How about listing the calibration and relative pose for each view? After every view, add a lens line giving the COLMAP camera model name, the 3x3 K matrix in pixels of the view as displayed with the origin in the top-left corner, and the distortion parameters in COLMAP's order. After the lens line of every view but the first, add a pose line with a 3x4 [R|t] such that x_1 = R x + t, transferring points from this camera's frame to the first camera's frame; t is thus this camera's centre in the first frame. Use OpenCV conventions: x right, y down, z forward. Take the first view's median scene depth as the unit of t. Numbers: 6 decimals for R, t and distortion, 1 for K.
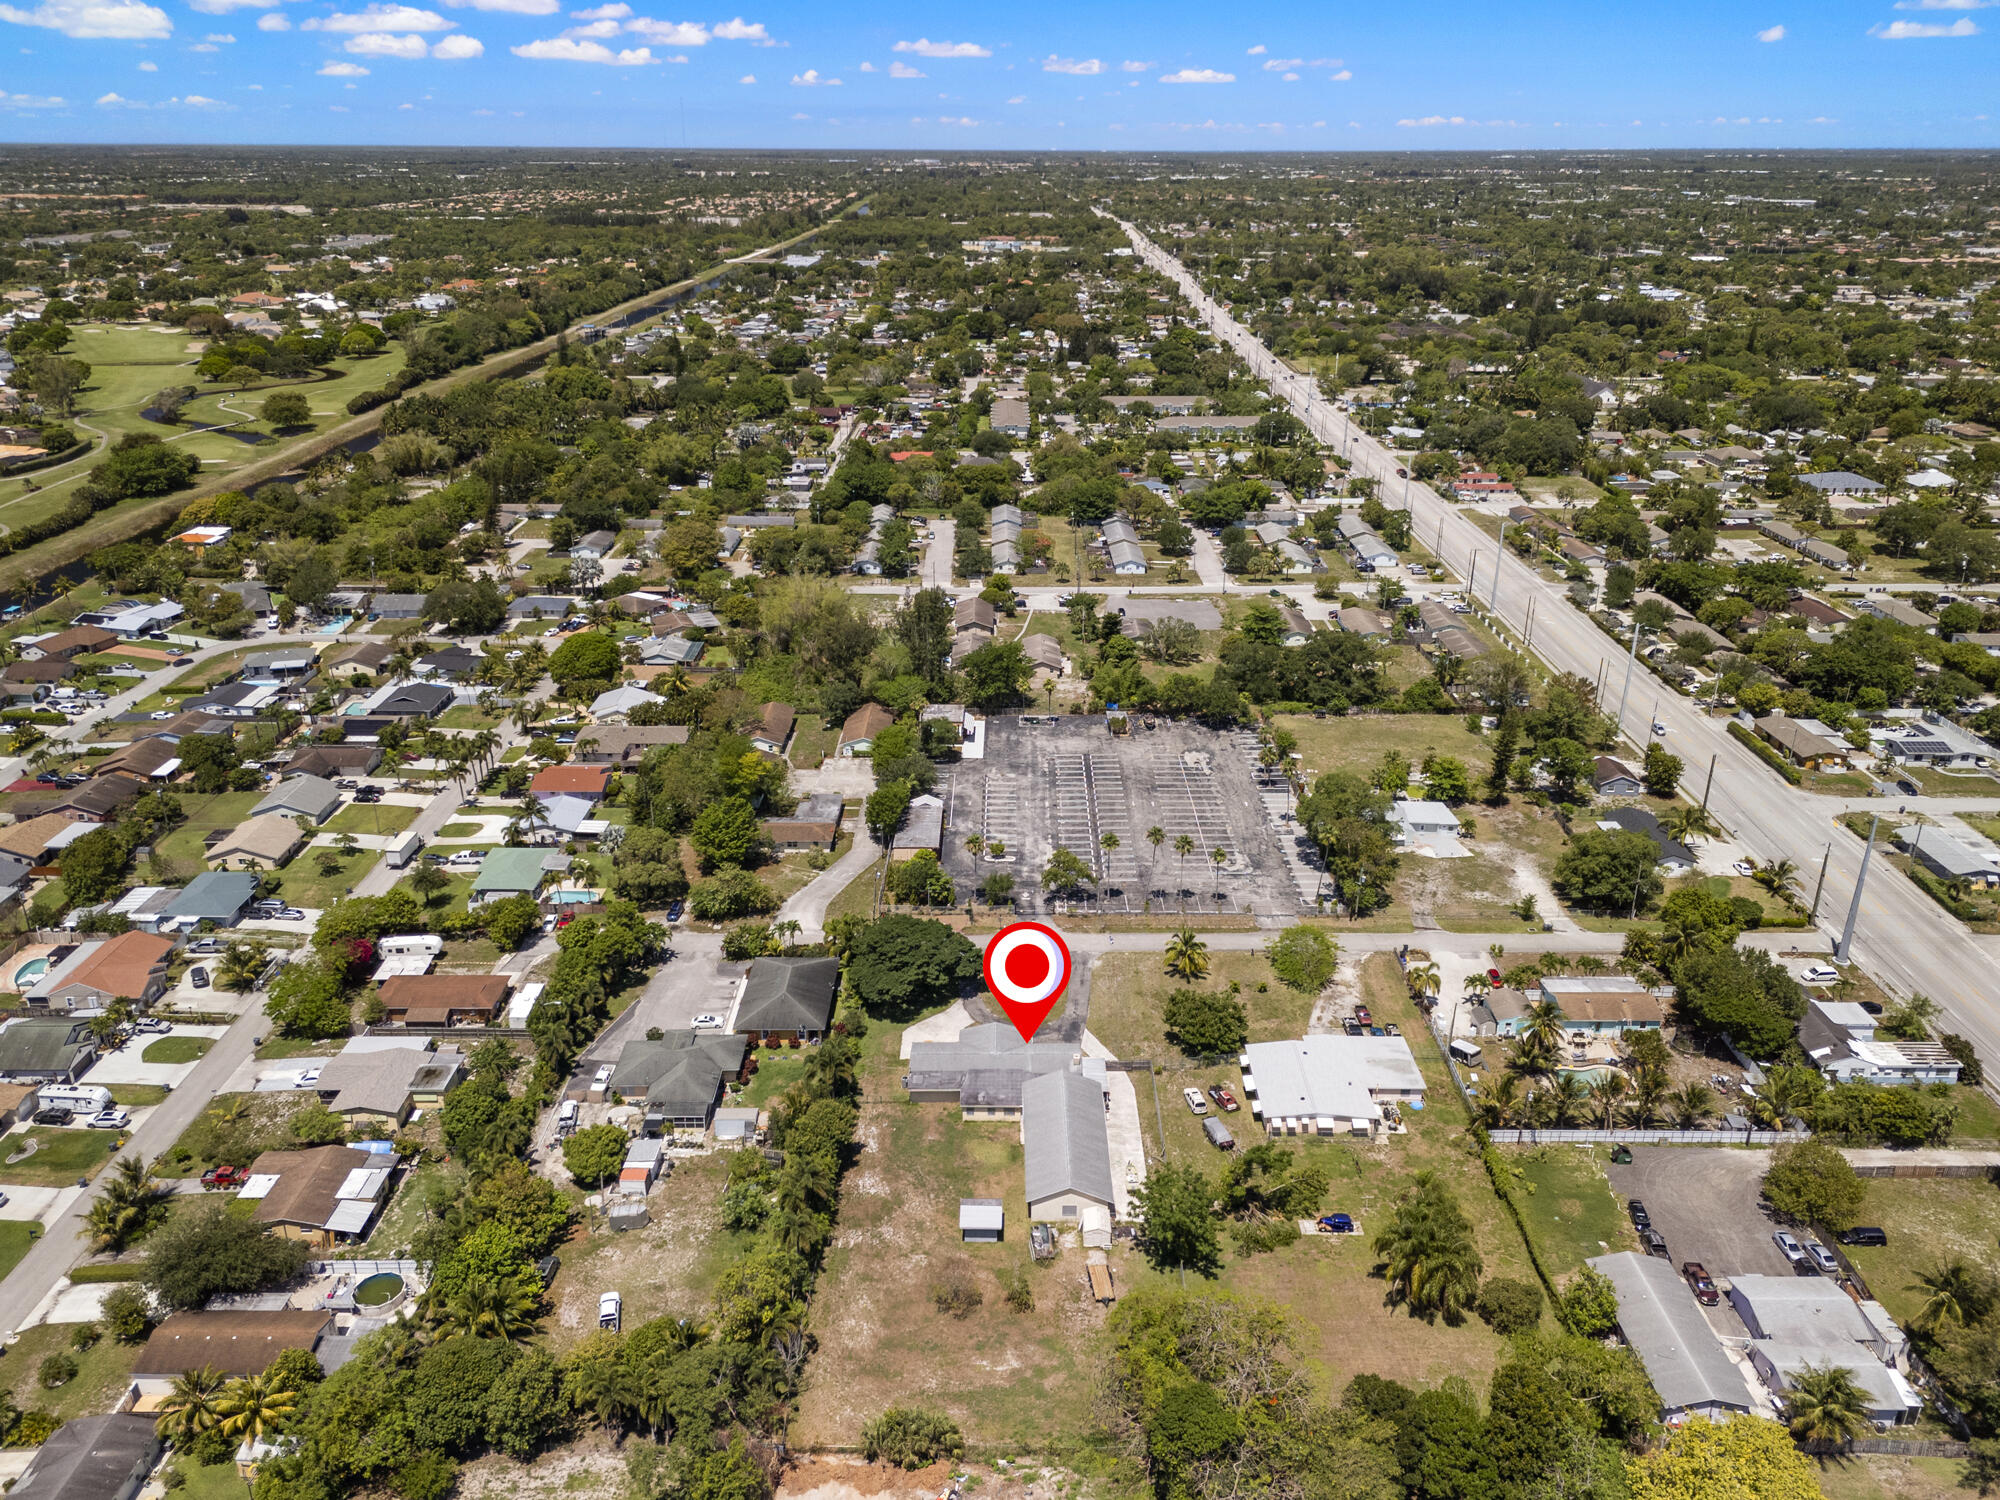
lens RADIAL K [[1455.7, 0, 1000.0], [0, 1455.7, 750.0], [0, 0, 1]] dist [0.036588, -0.002542]
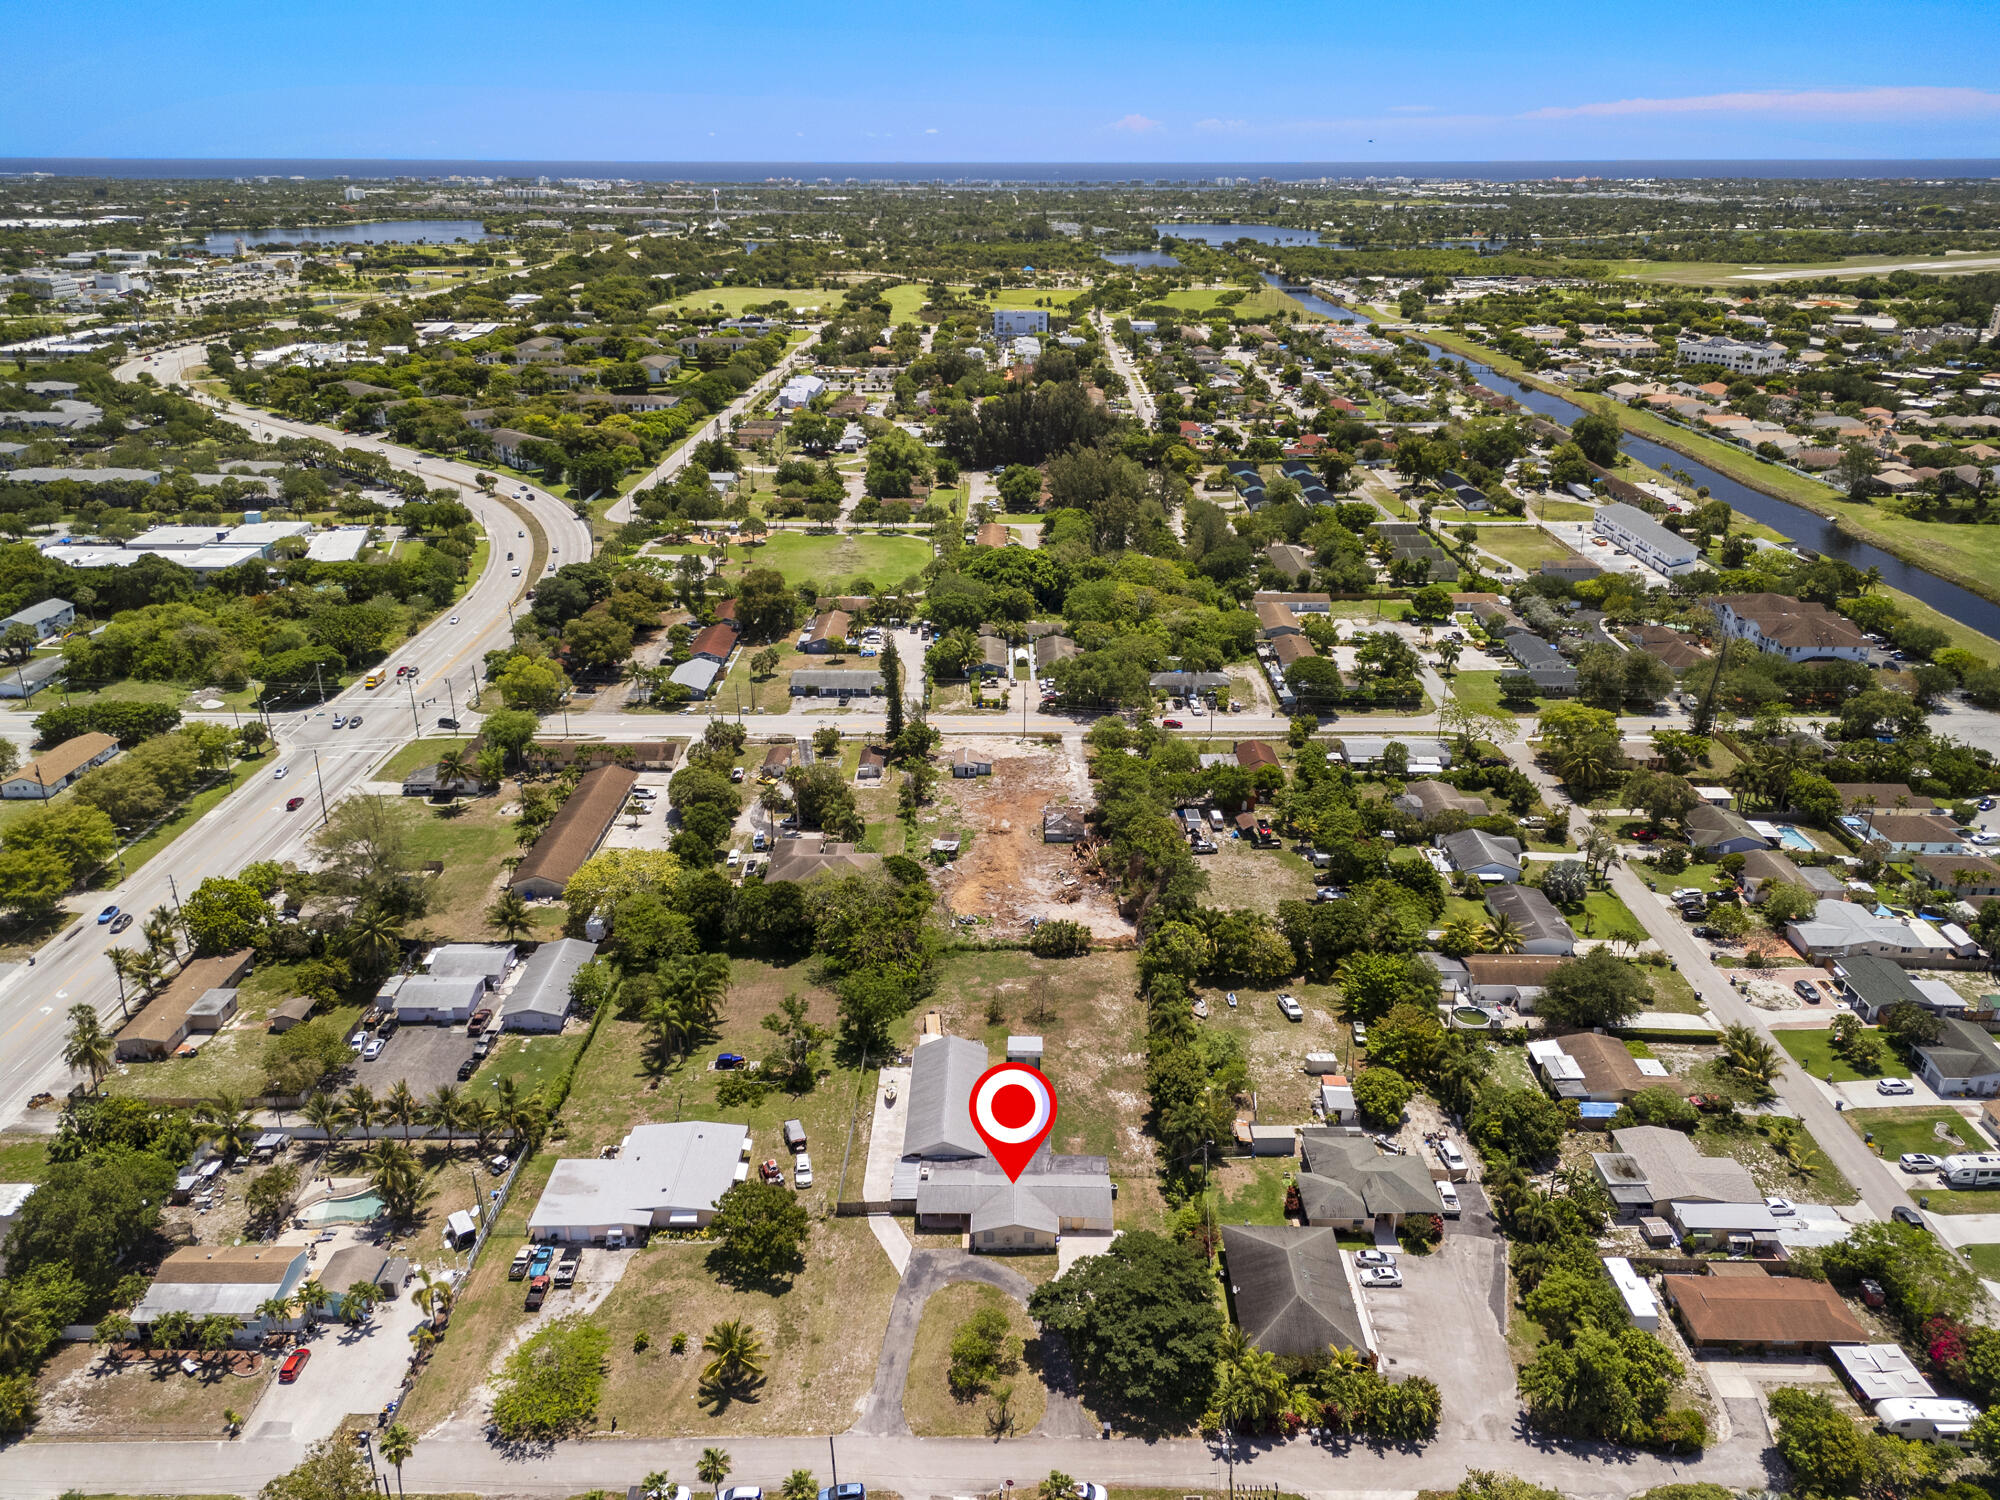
lens RADIAL K [[1455.7, 0, 1000.0], [0, 1455.7, 750.0], [0, 0, 1]] dist [0.036588, -0.002542]
pose [[-0.999970, -0.004596, 0.006173, 0.001494], [0.000988, 0.718837, 0.695177, -0.597484], [-0.007632, 0.695163, -0.718812, 1.450453]]
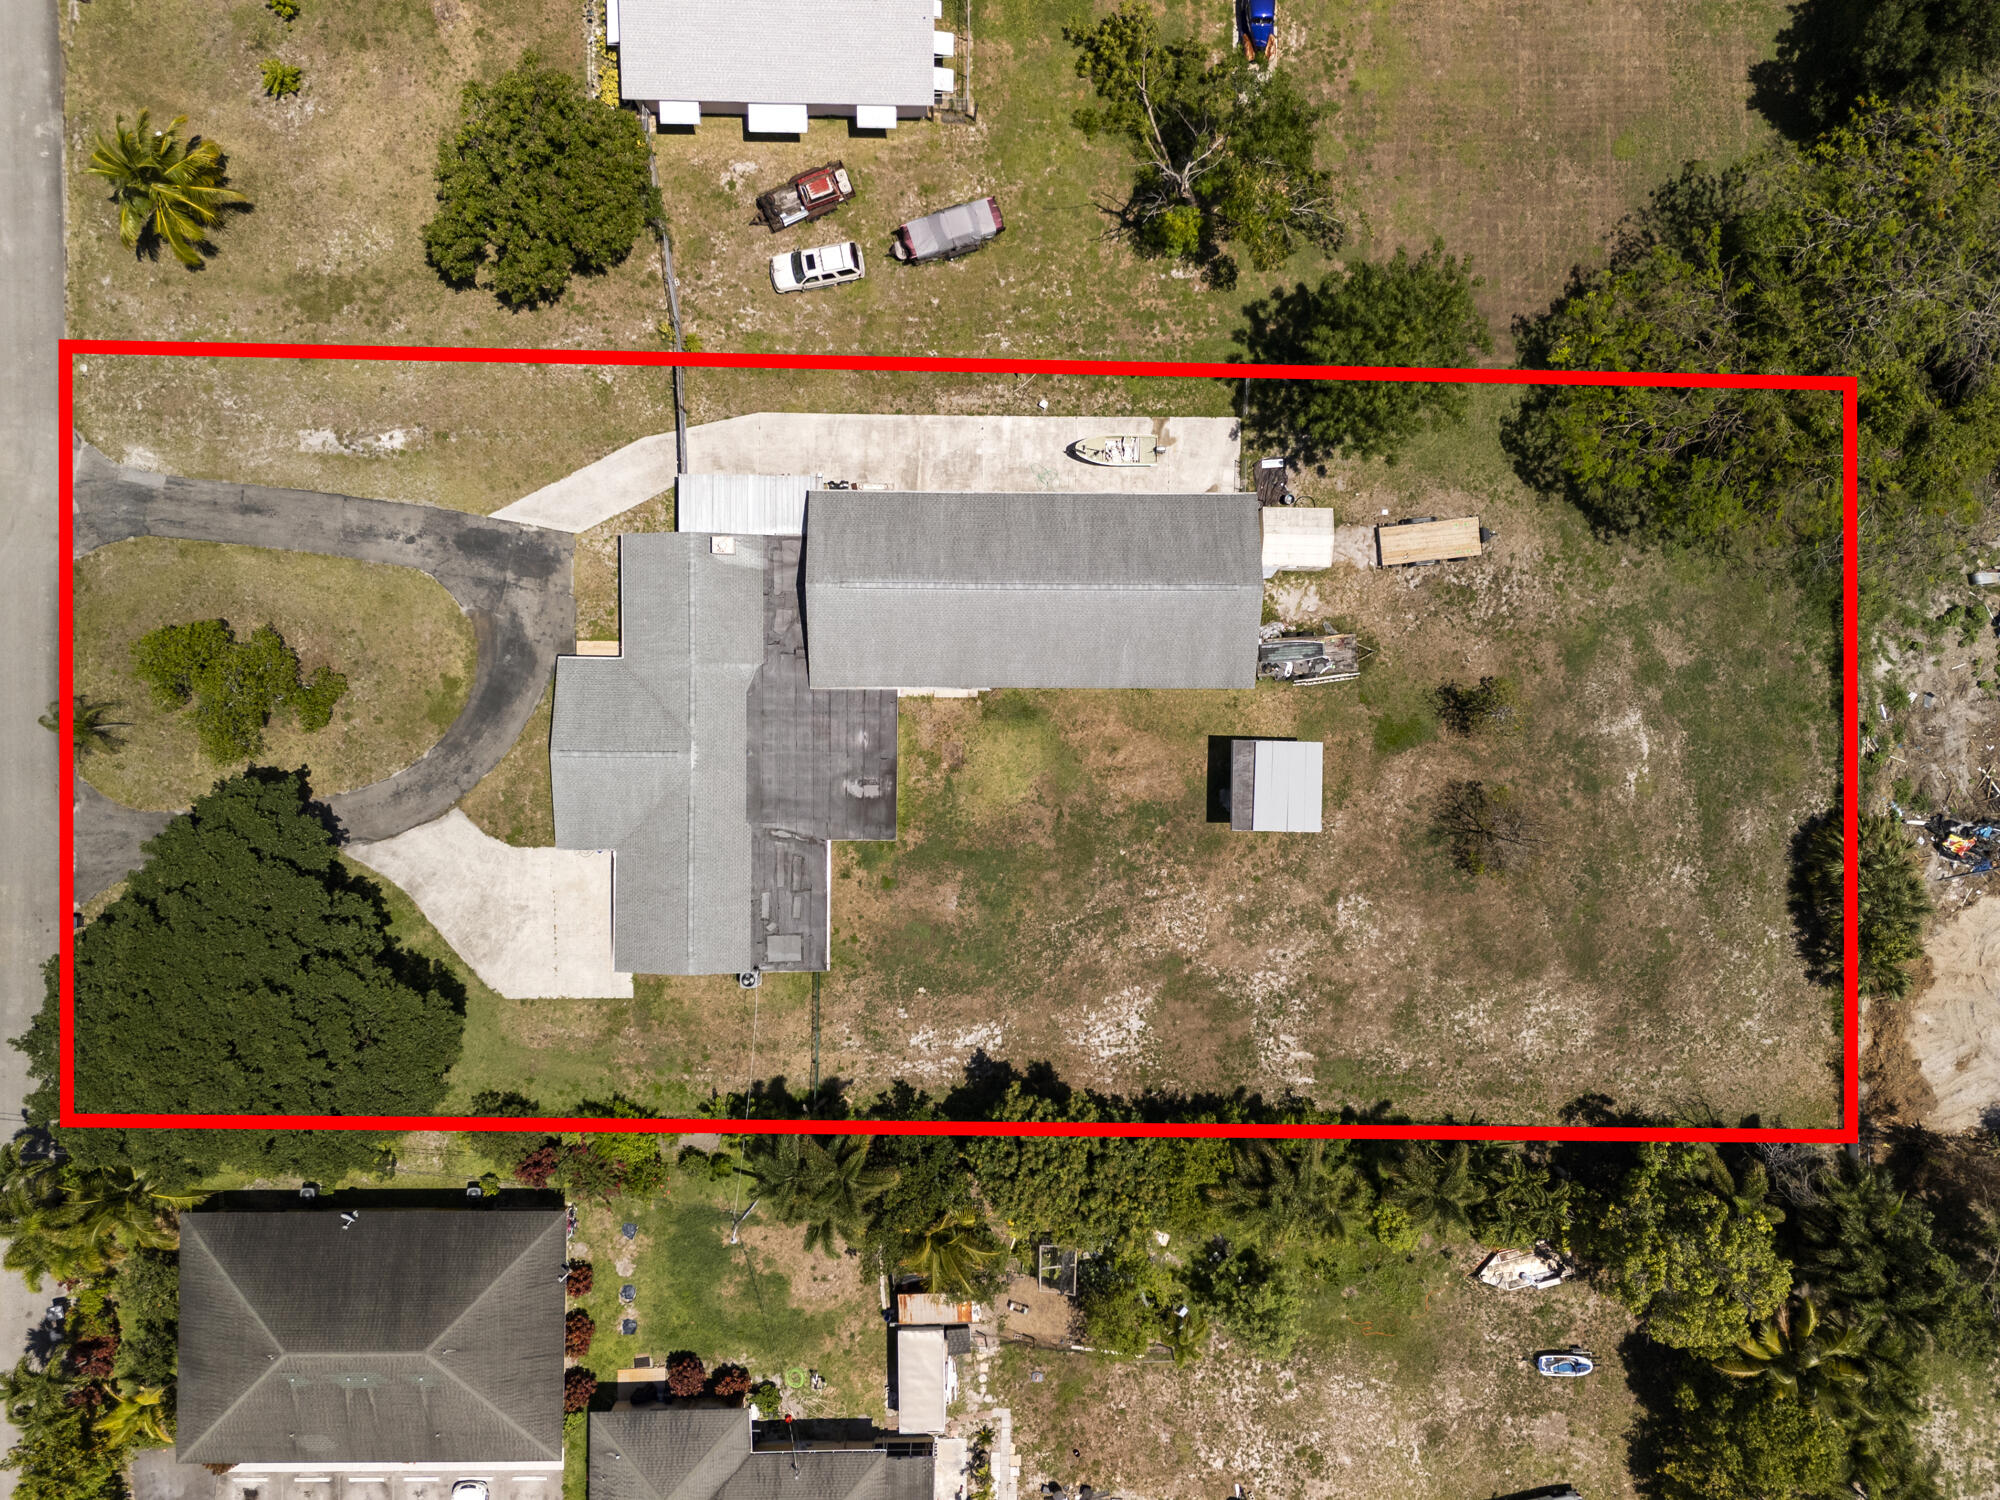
lens RADIAL K [[1455.7, 0, 1000.0], [0, 1455.7, 750.0], [0, 0, 1]] dist [0.036588, -0.002542]
pose [[0.005078, -0.999986, -0.001226, -0.001278], [0.357227, 0.000669, 0.934017, -0.123646], [-0.934004, -0.005181, 0.357226, 0.783847]]
